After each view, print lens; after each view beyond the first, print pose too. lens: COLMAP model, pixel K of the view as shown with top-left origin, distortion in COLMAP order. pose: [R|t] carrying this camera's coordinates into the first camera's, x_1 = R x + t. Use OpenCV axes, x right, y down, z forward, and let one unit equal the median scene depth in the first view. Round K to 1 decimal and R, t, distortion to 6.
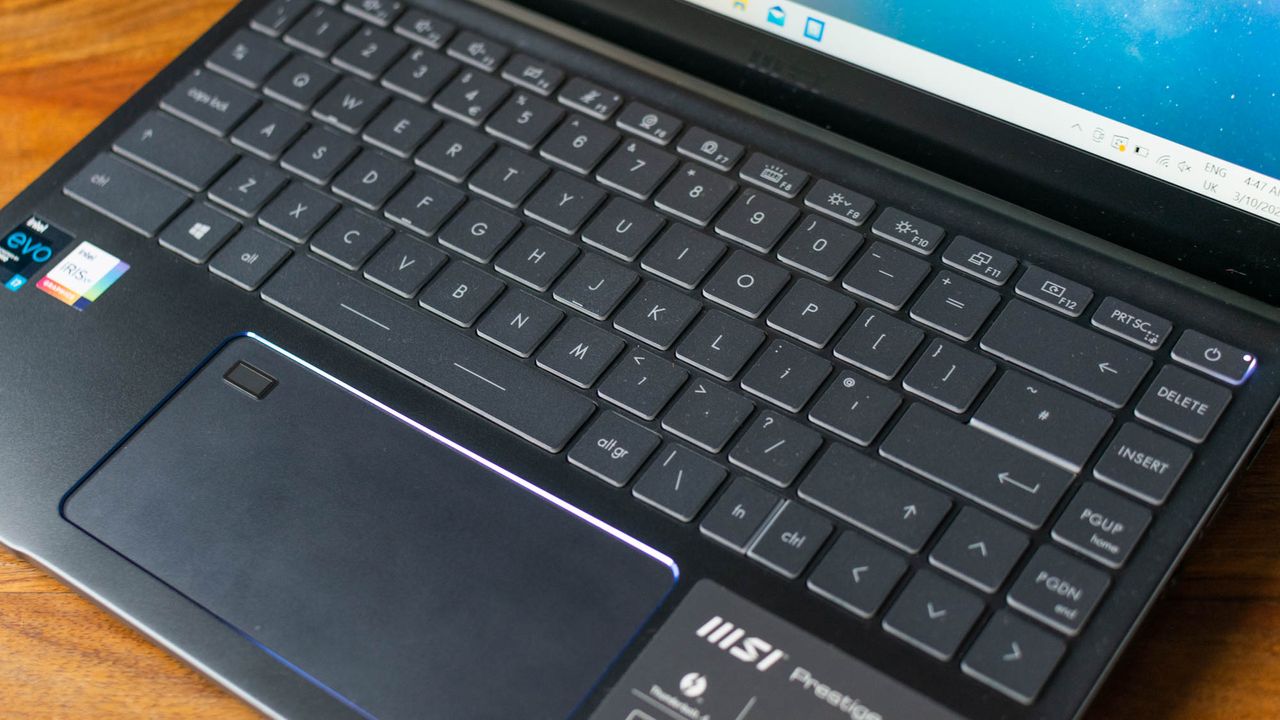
lens RADIAL K [[1905.6, 0, 640.0], [0, 1905.6, 360.0], [0, 0, 1]] dist [0.011207, 0.064926]
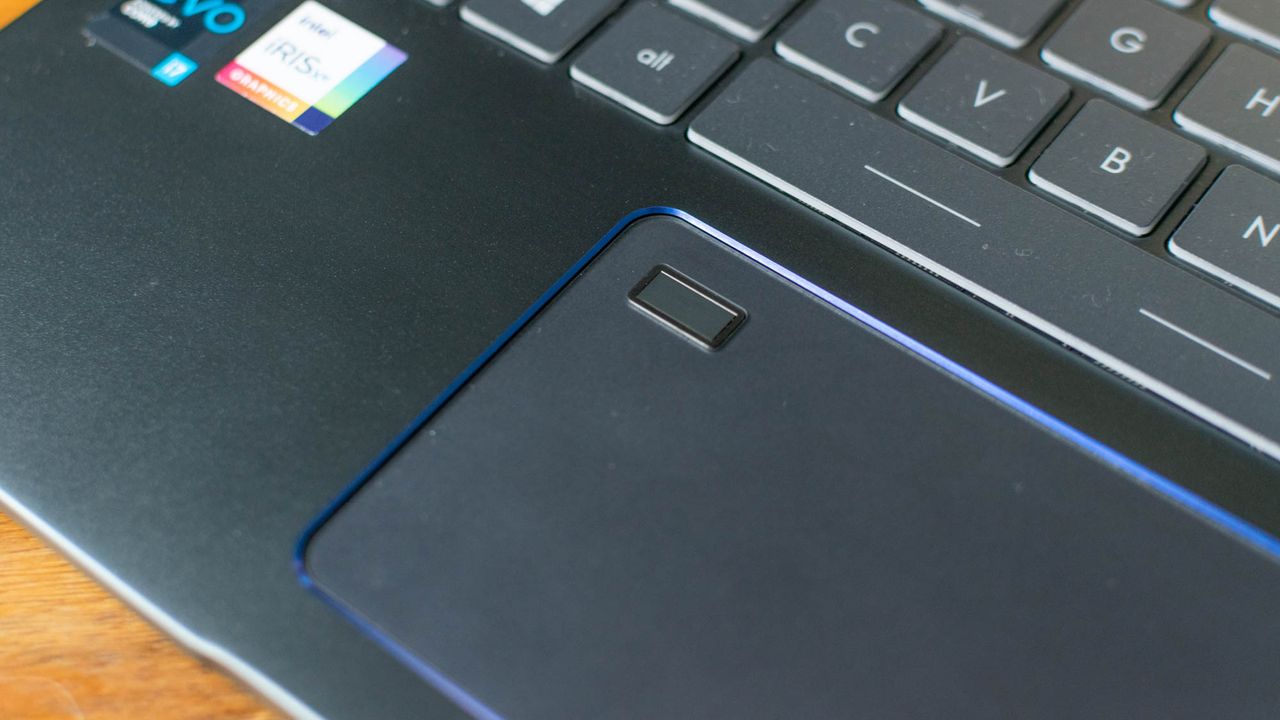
lens RADIAL K [[1905.6, 0, 640.0], [0, 1905.6, 360.0], [0, 0, 1]] dist [0.011207, 0.064926]
pose [[0.995525, 0.081934, 0.047092, -0.226686], [-0.083803, 0.995711, 0.039202, 0.005551], [-0.043678, -0.042973, 0.998121, 0.502352]]
